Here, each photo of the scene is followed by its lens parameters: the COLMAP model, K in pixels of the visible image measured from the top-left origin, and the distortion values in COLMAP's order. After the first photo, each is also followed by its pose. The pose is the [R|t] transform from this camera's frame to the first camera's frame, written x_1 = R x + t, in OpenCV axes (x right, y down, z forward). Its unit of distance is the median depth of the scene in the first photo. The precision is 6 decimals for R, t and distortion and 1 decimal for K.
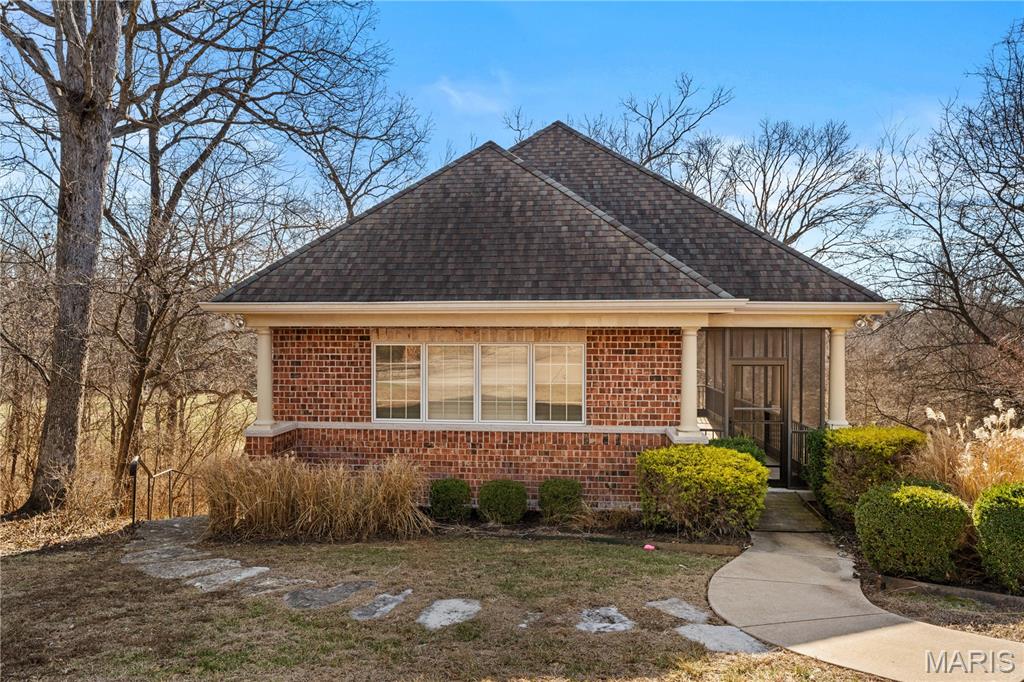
lens RADIAL K [[648.5, 0, 511.3], [0, 648.5, 338.5], [0, 0, 1]] dist [0.000470, 0.000020]
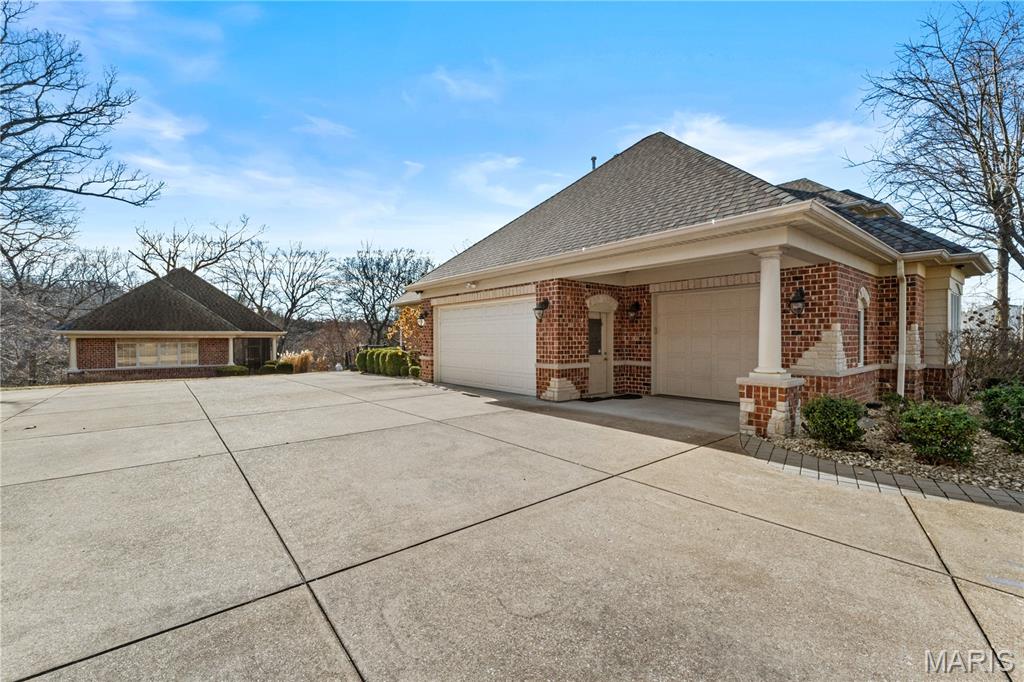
lens RADIAL K [[430.2, 0, 508.7], [0, 430.2, 342.3], [0, 0, 1]] dist [-0.002607, -0.000261]
pose [[0.733317, -0.006510, 0.679856, -0.248922], [0.013684, 0.999893, -0.005185, 0.043505], [-0.679750, 0.013105, 0.733327, -1.966351]]
